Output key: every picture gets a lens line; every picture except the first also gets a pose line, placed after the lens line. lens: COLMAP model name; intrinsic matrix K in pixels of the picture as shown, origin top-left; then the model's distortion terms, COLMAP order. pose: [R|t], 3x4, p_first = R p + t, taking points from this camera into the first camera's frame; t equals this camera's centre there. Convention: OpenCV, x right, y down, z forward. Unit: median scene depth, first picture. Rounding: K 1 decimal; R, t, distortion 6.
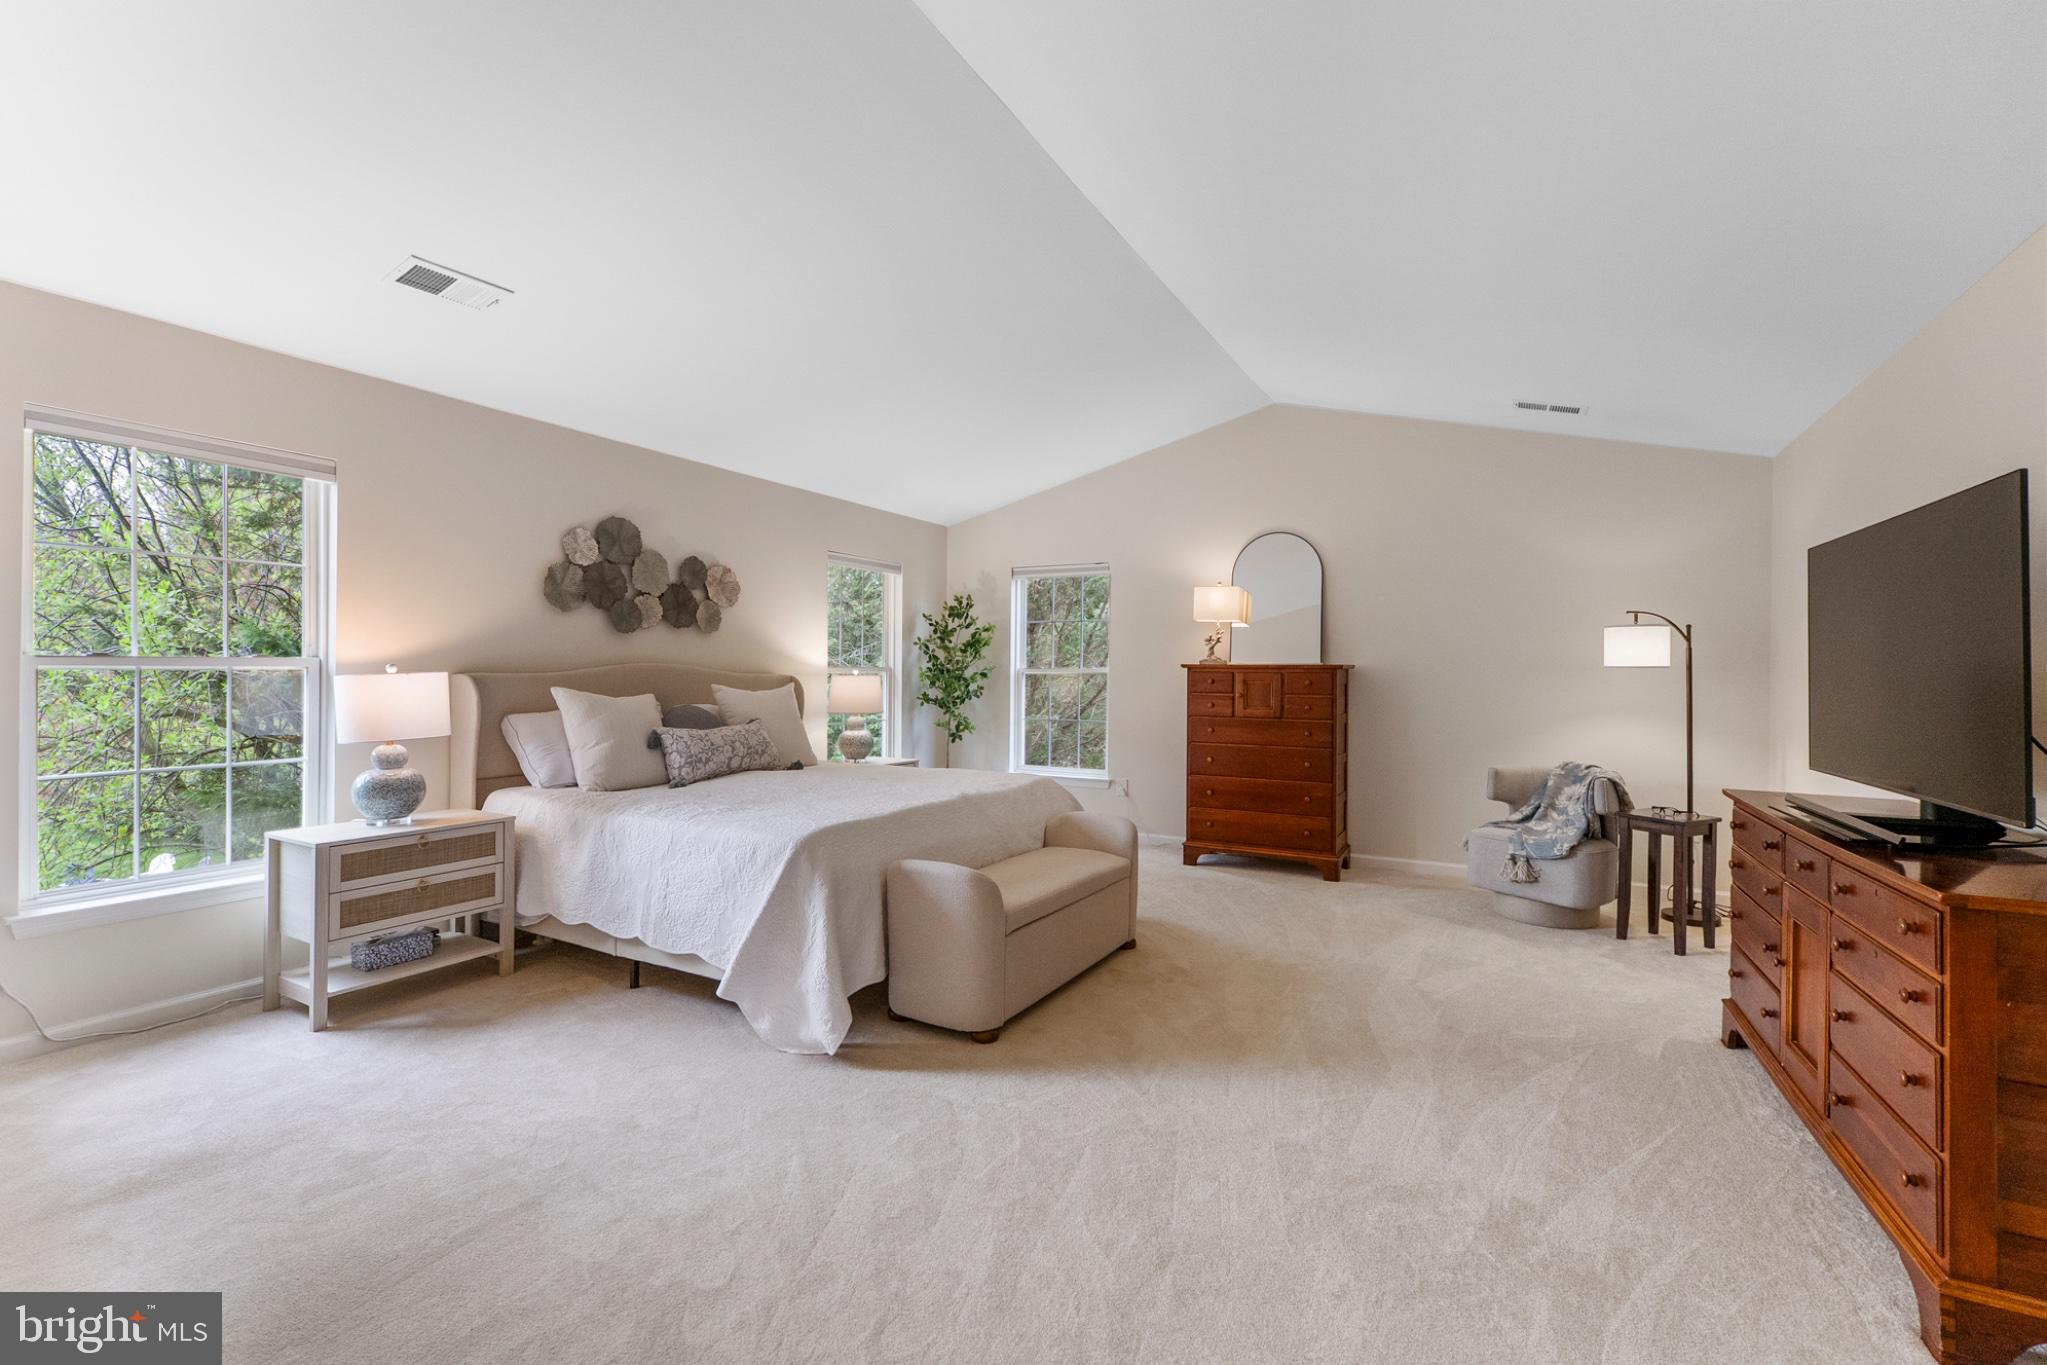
lens RADIAL K [[887.4, 0, 1022.8], [0, 887.4, 682.4], [0, 0, 1]] dist [0.005322, 0.001050]
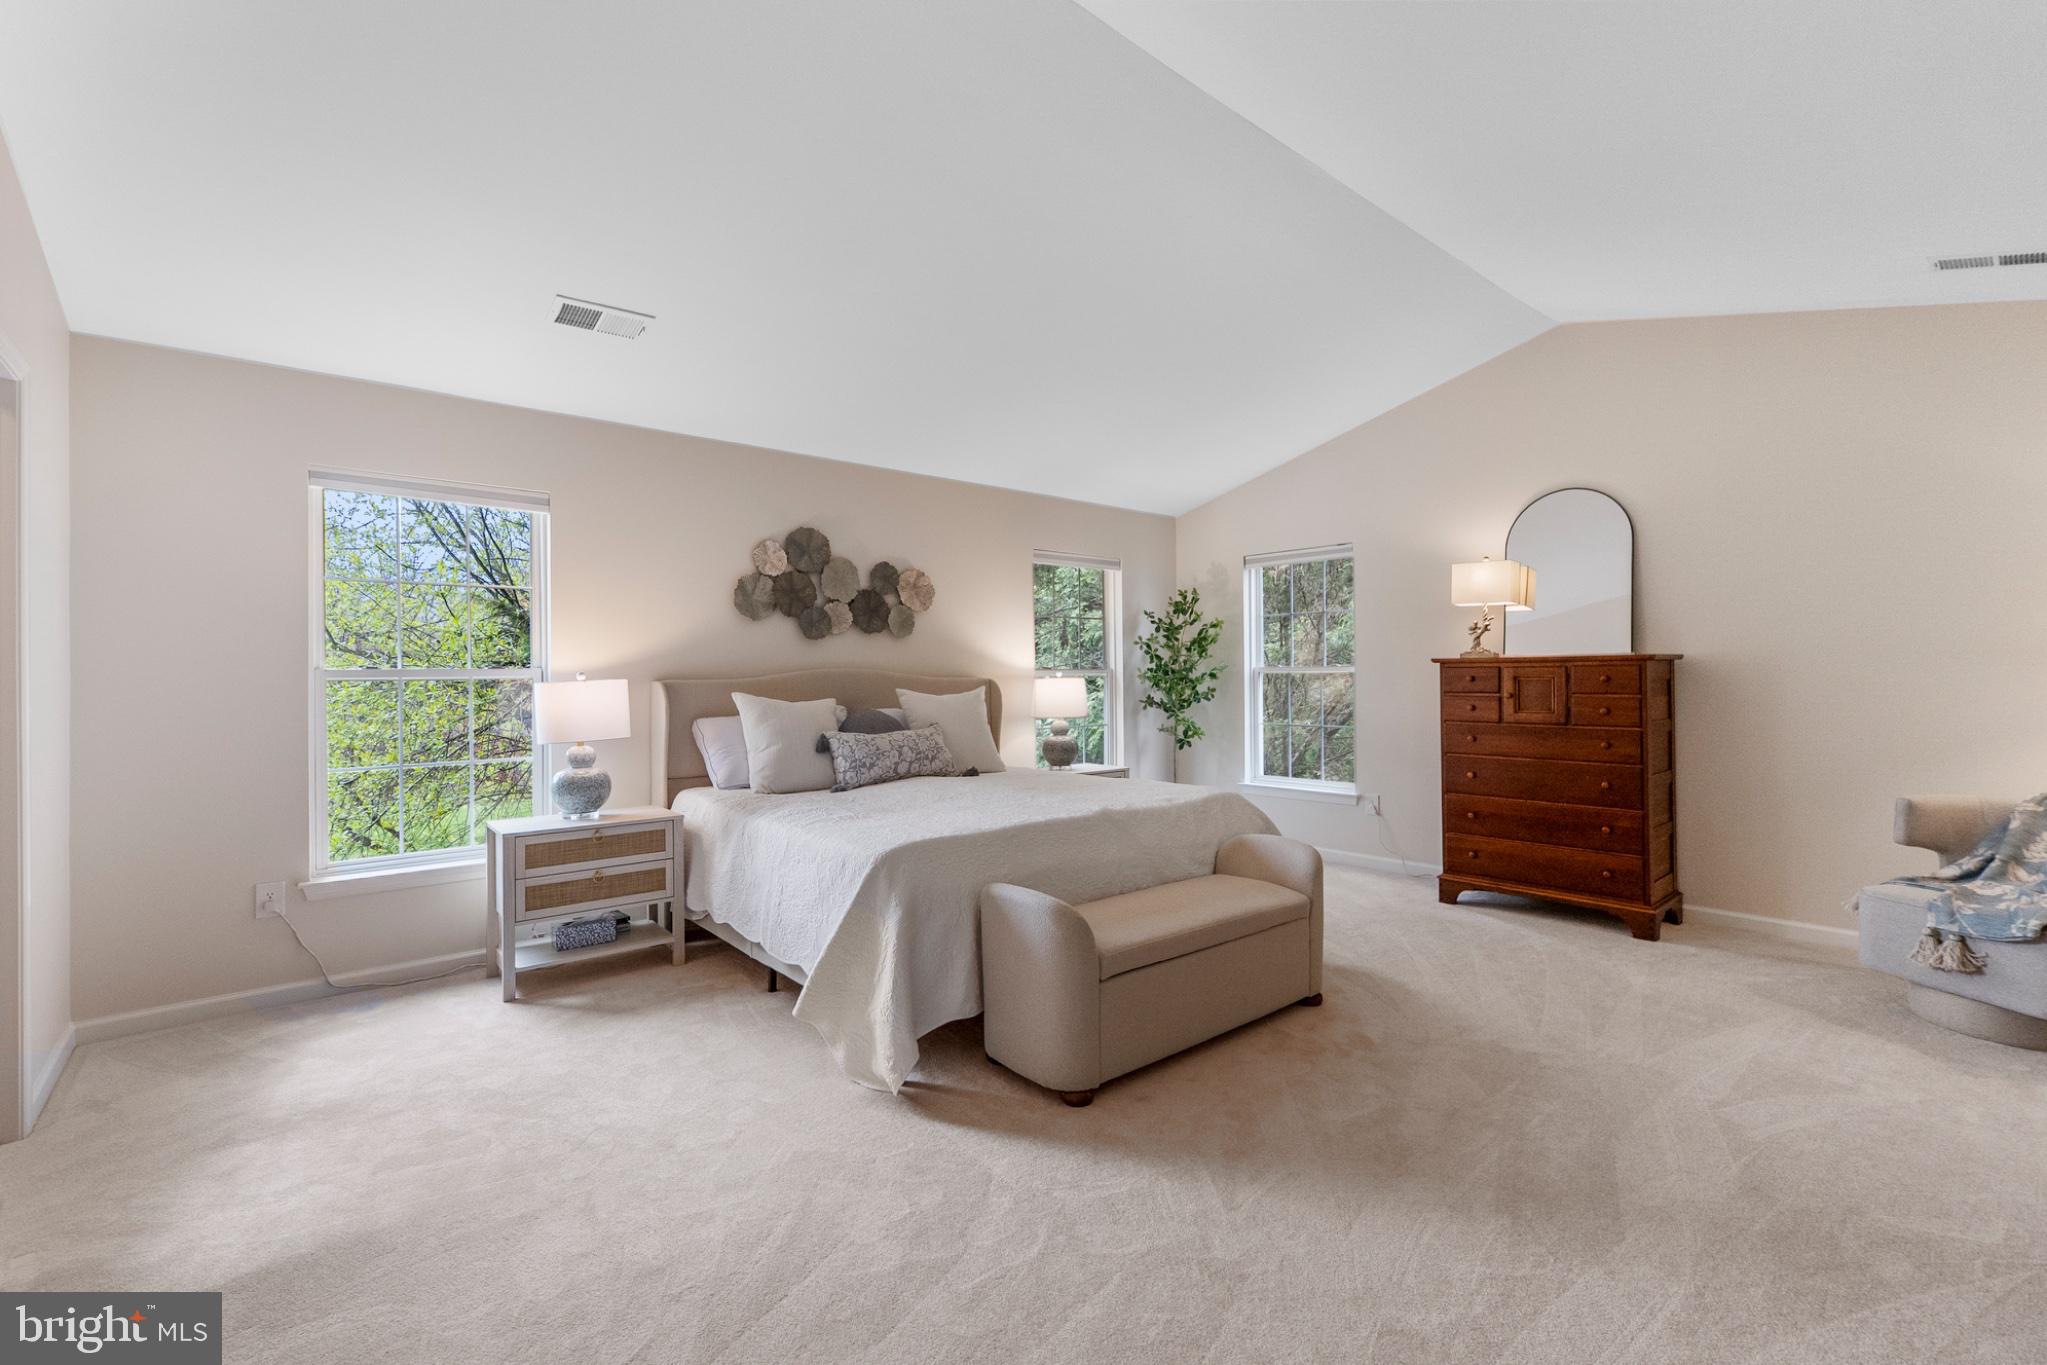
lens RADIAL K [[887.4, 0, 1022.7], [0, 887.4, 681.0], [0, 0, 1]] dist [0.005322, 0.001050]
pose [[0.936782, -0.012933, -0.349675, 0.169072], [0.011018, 0.999911, -0.007467, 0.003591], [0.349741, 0.003142, 0.936841, 0.144690]]
